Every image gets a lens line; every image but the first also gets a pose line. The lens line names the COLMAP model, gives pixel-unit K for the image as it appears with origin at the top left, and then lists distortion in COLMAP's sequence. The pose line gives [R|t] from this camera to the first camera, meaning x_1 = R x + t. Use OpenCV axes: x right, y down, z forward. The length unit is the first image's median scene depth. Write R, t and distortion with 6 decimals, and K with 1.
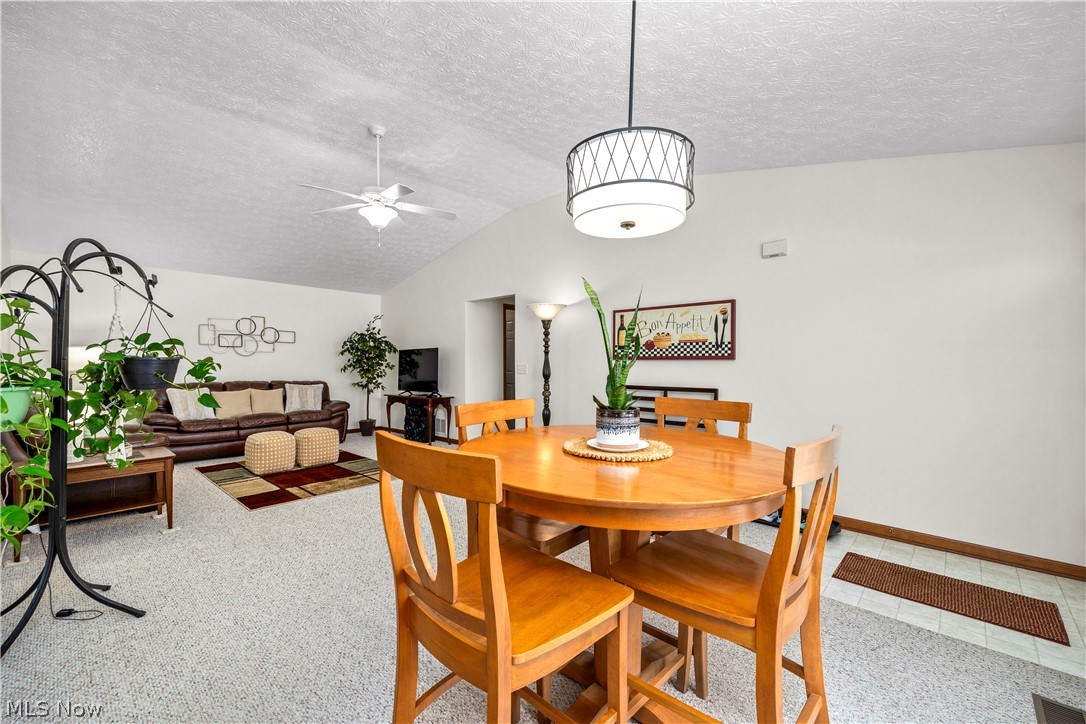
lens RADIAL K [[439.5, 0, 543.0], [0, 439.5, 362.0], [0, 0, 1]] dist [0.006552, -0.000121]
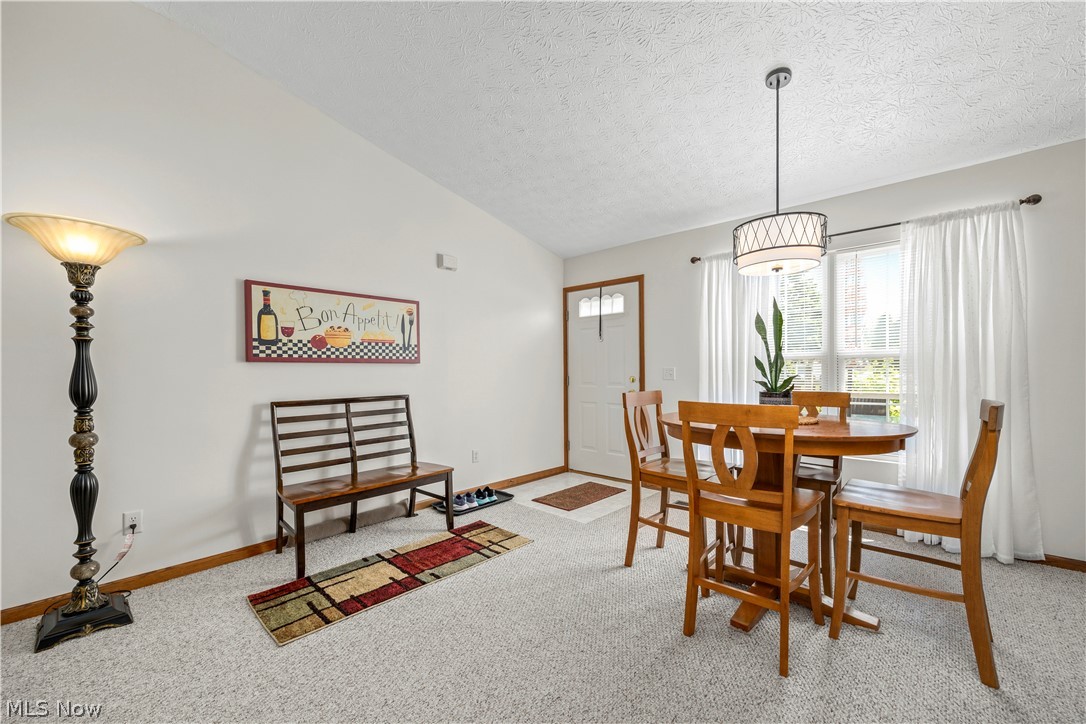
lens RADIAL K [[438.2, 0, 540.1], [0, 438.2, 374.2], [0, 0, 1]] dist [0.003121, 0.000210]
pose [[0.001333, -0.013737, 0.999905, -0.410204], [0.004578, 0.999895, 0.013731, 0.004887], [-0.999989, 0.004559, 0.001396, 0.563463]]
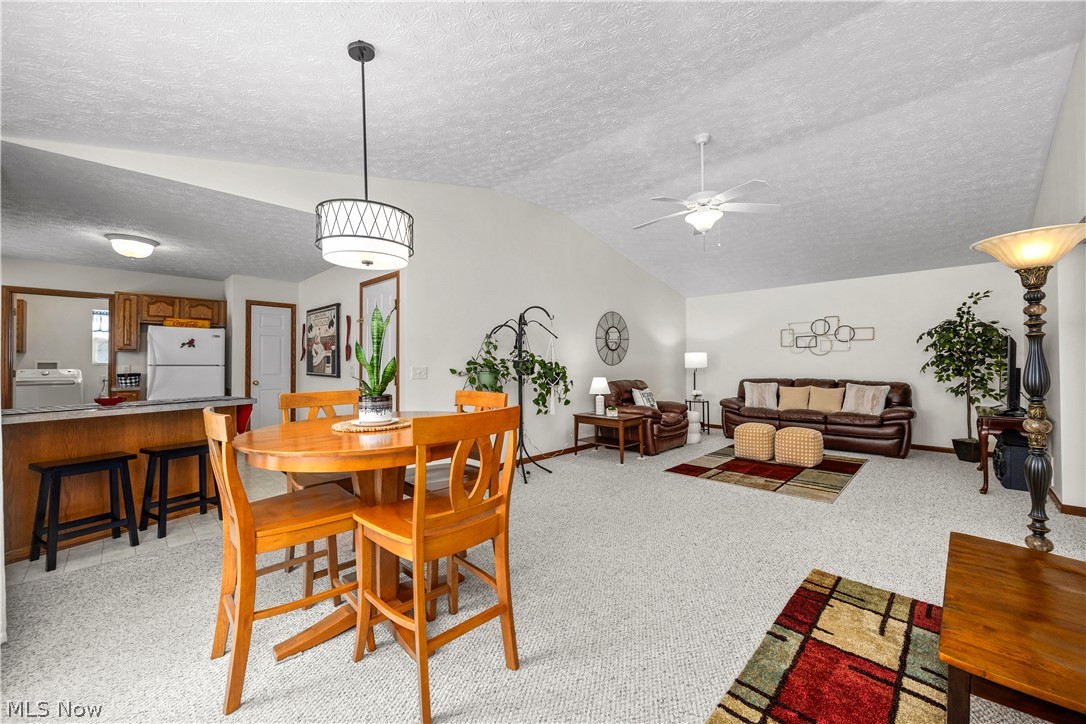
lens RADIAL K [[417.6, 0, 544.8], [0, 417.6, 360.1], [0, 0, 1]] dist [-0.001492, -0.000160]
pose [[-0.034630, -0.008512, -0.999364, 0.465079], [0.007823, 0.999931, -0.008788, 0.002336], [0.999370, -0.008122, -0.034561, 0.497224]]
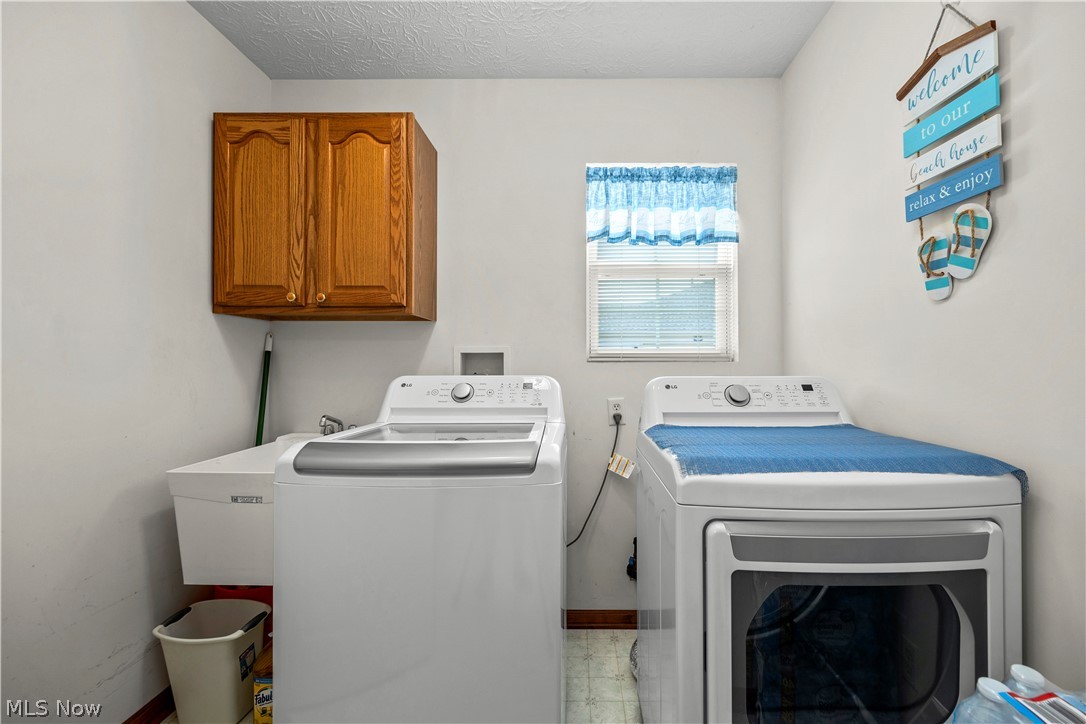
lens RADIAL K [[426.6, 0, 573.7], [0, 426.6, 363.7], [0, 0, 1]] dist [0.000181, -0.000002]
pose [[-0.739757, -0.005096, -0.672855, -0.569702], [0.004513, 0.999911, -0.012535, 0.001780], [0.672859, -0.012310, -0.739668, -0.742197]]
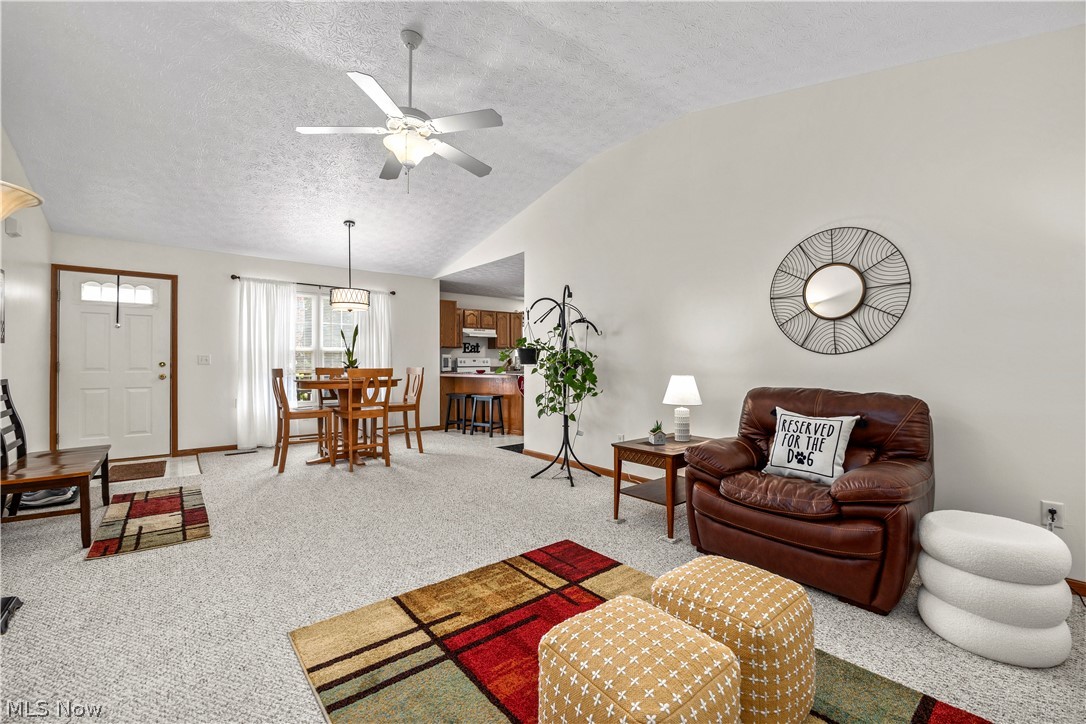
lens RADIAL K [[455.0, 0, 542.2], [0, 455.0, 358.9], [0, 0, 1]] dist [-0.013799, 0.000332]
pose [[-0.990998, -0.002597, 0.133855, -0.528280], [-0.003625, 0.999966, -0.007438, 0.020476], [-0.133831, -0.007856, -0.990973, 1.306198]]
